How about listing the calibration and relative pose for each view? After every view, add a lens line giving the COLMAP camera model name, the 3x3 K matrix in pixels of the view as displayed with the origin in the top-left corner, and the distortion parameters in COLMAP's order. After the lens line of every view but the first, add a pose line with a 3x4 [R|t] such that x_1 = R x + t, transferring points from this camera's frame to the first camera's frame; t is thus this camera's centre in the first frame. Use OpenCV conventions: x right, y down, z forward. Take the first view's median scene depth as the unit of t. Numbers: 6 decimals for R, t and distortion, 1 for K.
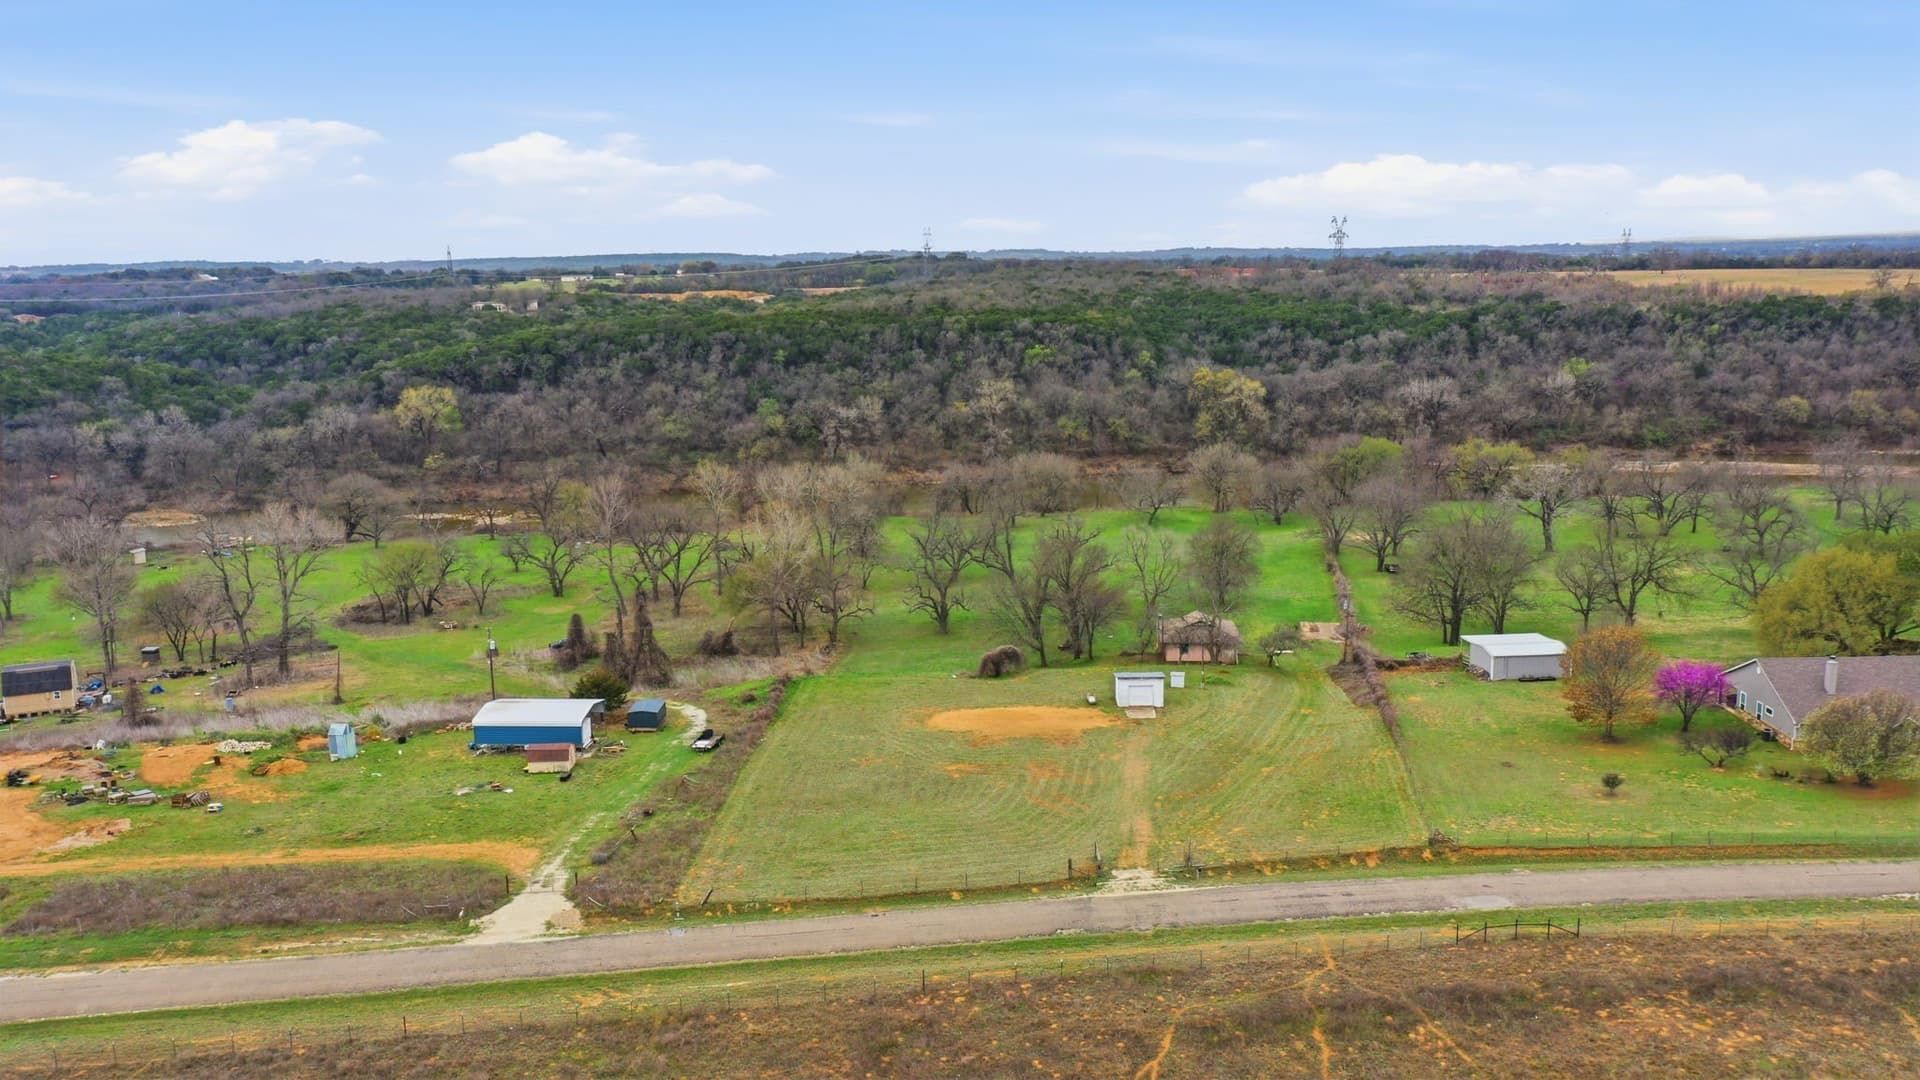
lens RADIAL K [[1499.0, 0, 960.1], [0, 1499.0, 537.9], [0, 0, 1]] dist [-0.006903, -0.004065]
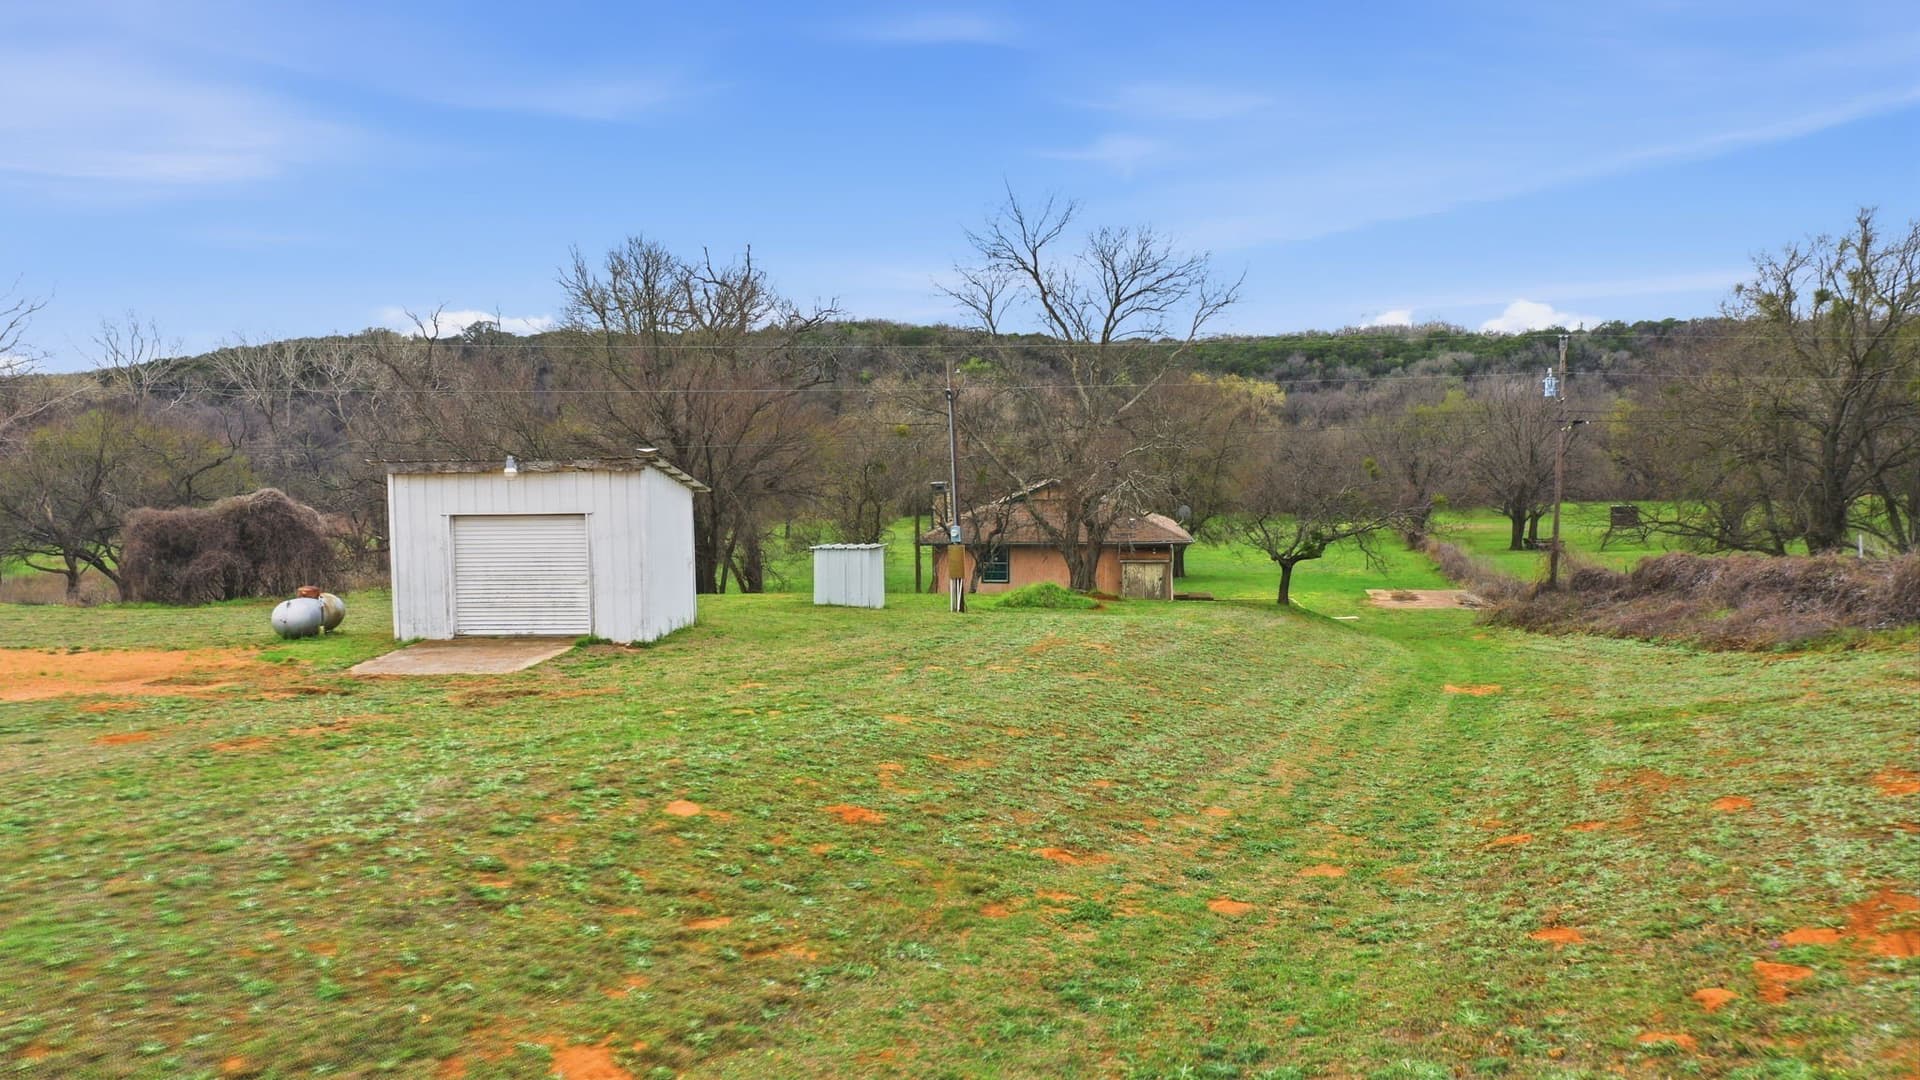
lens RADIAL K [[1499.0, 0, 964.1], [0, 1499.0, 538.2], [0, 0, 1]] dist [-0.006903, -0.004065]
pose [[0.999848, 0.001490, -0.017391, 0.070898], [-0.003423, 0.993739, -0.111678, 0.048494], [0.017115, 0.111721, 0.993592, 0.332134]]
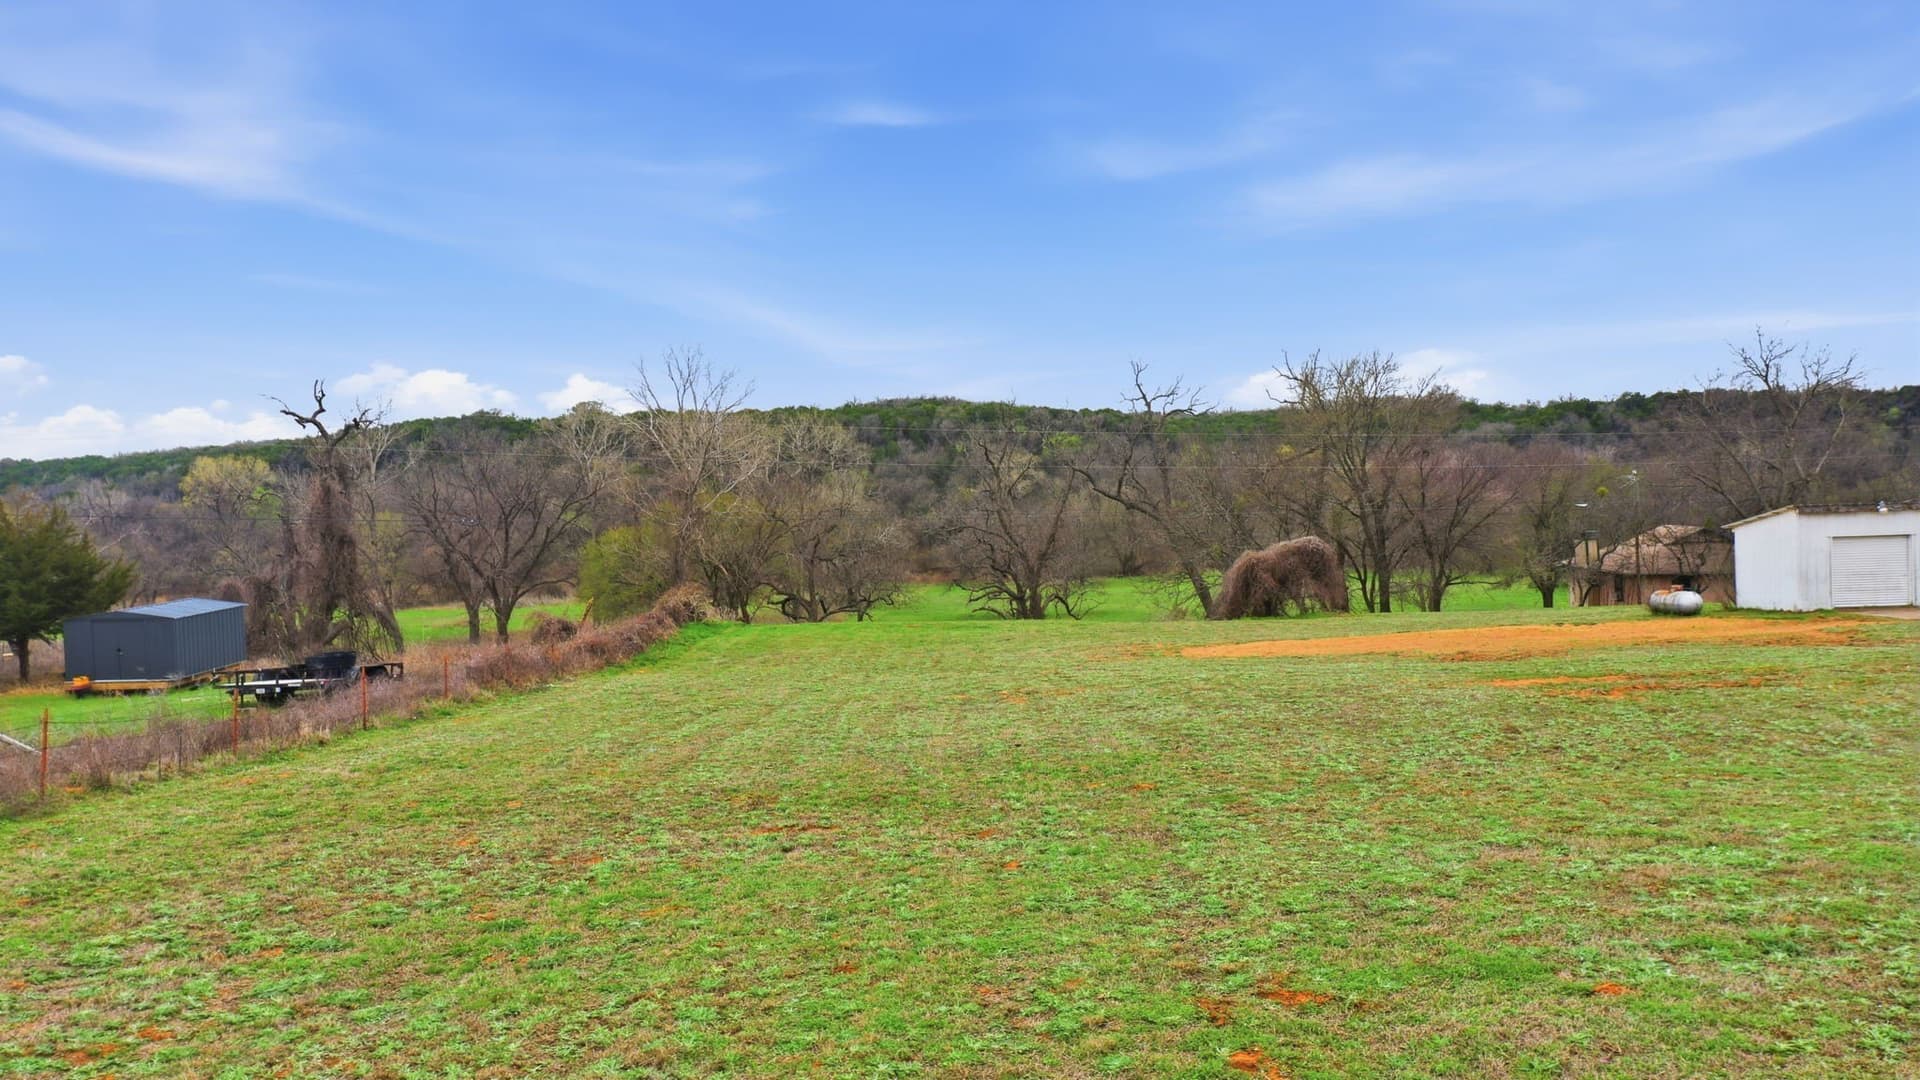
lens RADIAL K [[1499.0, 0, 958.7], [0, 1499.0, 538.1], [0, 0, 1]] dist [-0.006903, -0.004065]
pose [[0.999515, -0.011788, 0.028817, -0.027374], [0.016231, 0.987117, -0.159176, 0.057560], [-0.026569, 0.159567, 0.986829, 0.285805]]
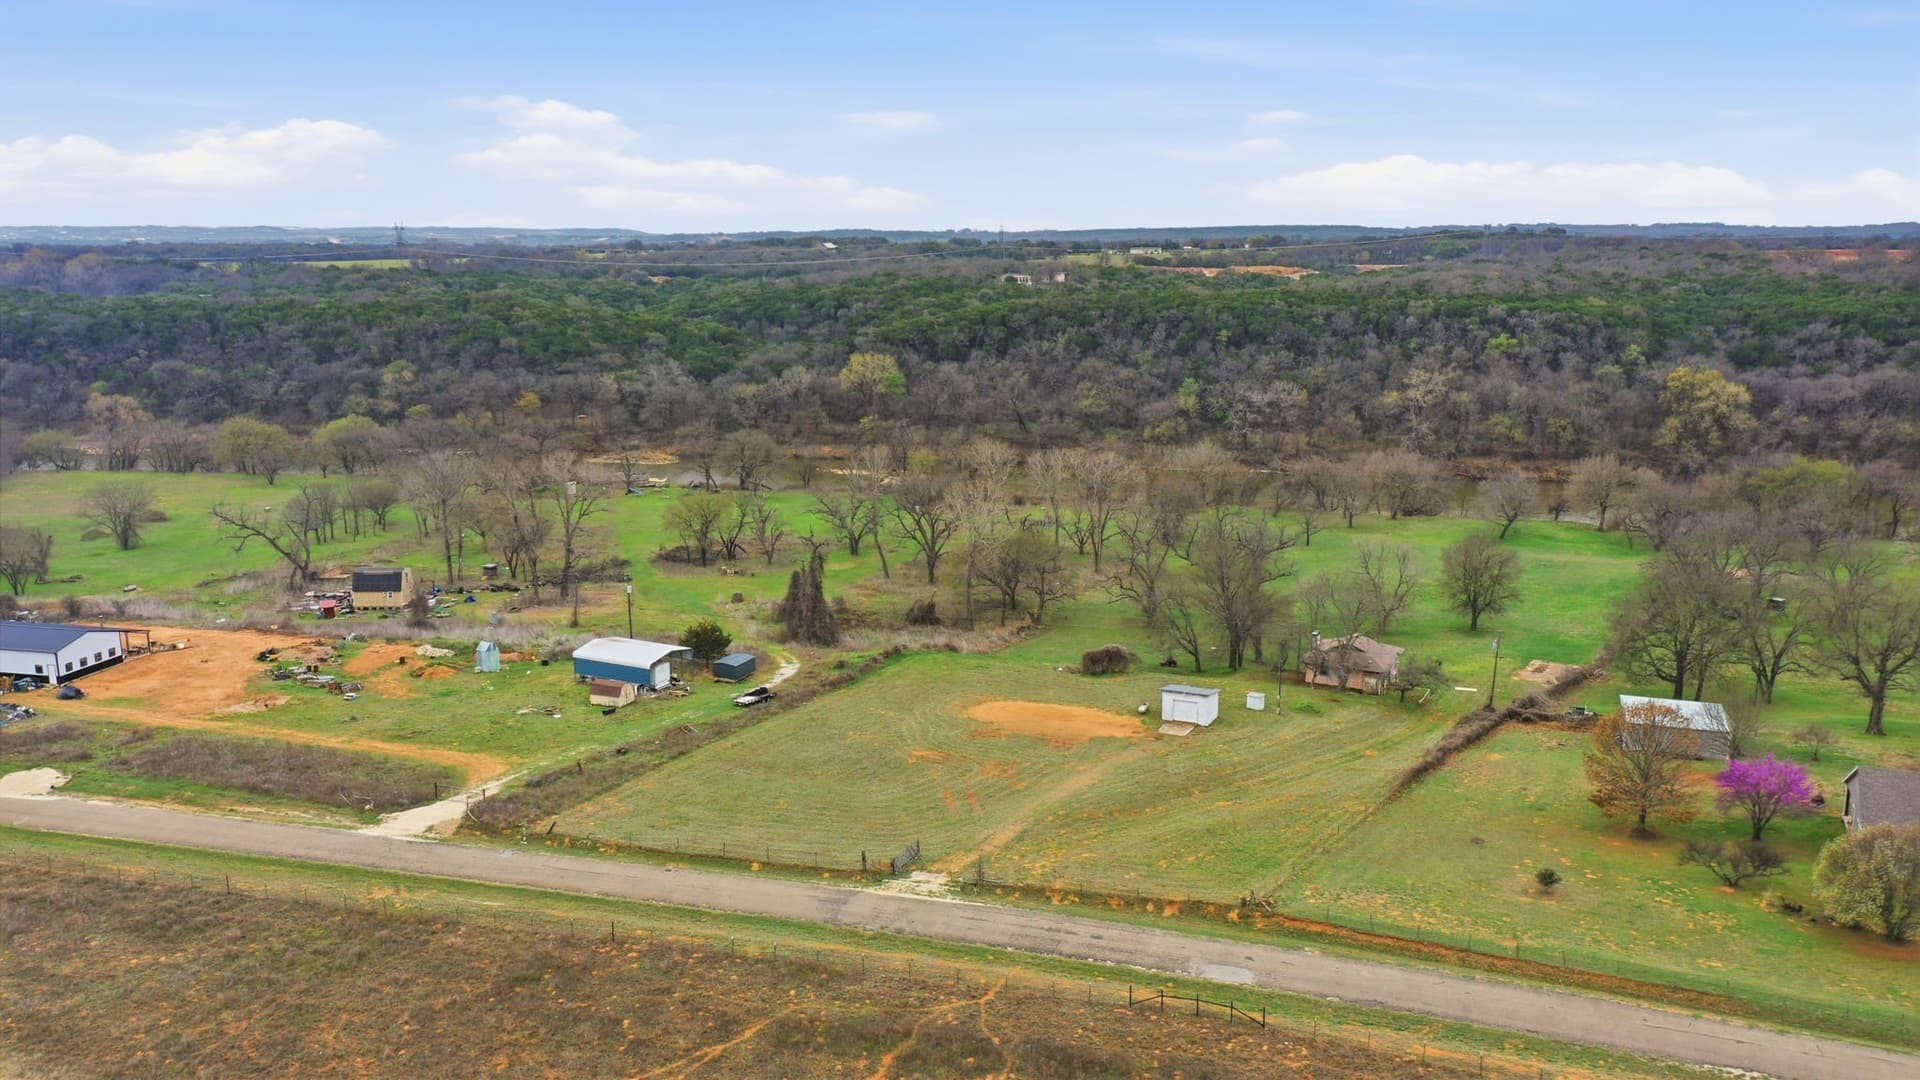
lens RADIAL K [[1499.0, 0, 956.7], [0, 1499.0, 544.6], [0, 0, 1]] dist [-0.006903, -0.004065]
pose [[0.913697, 0.090429, -0.396208, 0.143246], [-0.081300, 0.995894, 0.039811, -0.010810], [0.398182, -0.004164, 0.917297, 0.025642]]
